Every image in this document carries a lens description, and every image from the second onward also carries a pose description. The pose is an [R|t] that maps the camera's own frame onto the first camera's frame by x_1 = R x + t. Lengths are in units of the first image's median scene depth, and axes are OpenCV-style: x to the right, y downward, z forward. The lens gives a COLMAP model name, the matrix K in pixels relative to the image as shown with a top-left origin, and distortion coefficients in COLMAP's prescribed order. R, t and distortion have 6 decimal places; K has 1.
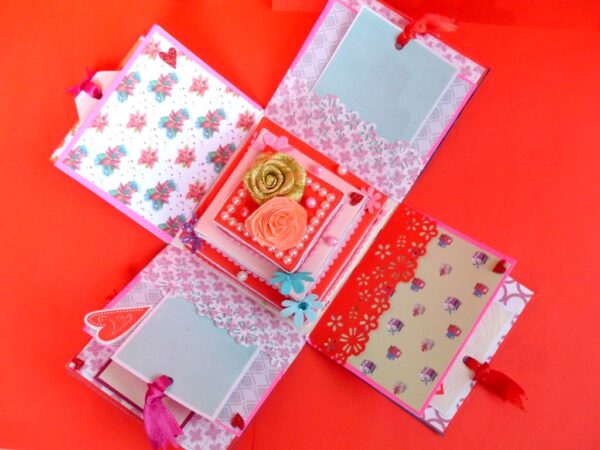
lens RADIAL K [[823.0, 0, 300.0], [0, 823.0, 225.0], [0, 0, 1]] dist [-0.031935, -0.138038]
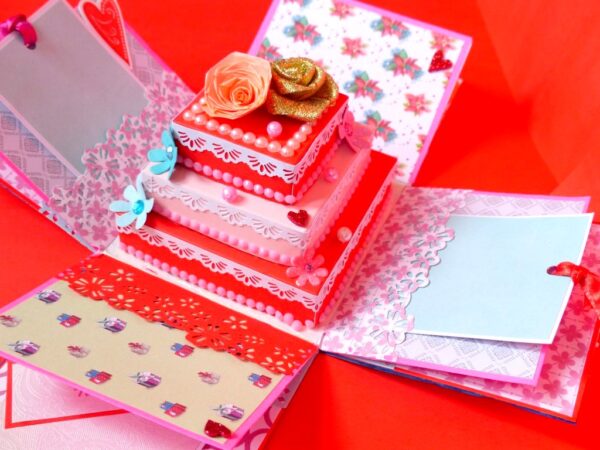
lens RADIAL K [[823.0, 0, 300.0], [0, 823.0, 225.0], [0, 0, 1]] dist [-0.031935, -0.138038]
pose [[0.162862, 0.740339, -0.652208, 0.472663], [-0.982565, 0.181783, -0.039008, -0.005994], [0.089681, 0.647189, 0.757036, 0.471338]]
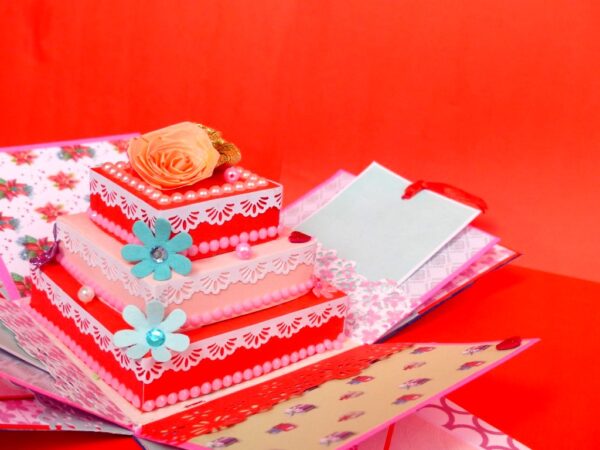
lens RADIAL K [[823.0, 0, 300.0], [0, 823.0, 225.0], [0, 0, 1]] dist [-0.031935, -0.138038]
pose [[0.956200, 0.197522, -0.216024, 0.197223], [-0.286895, 0.485998, -0.825528, 0.478619], [-0.058073, 0.851347, 0.521380, 0.605418]]
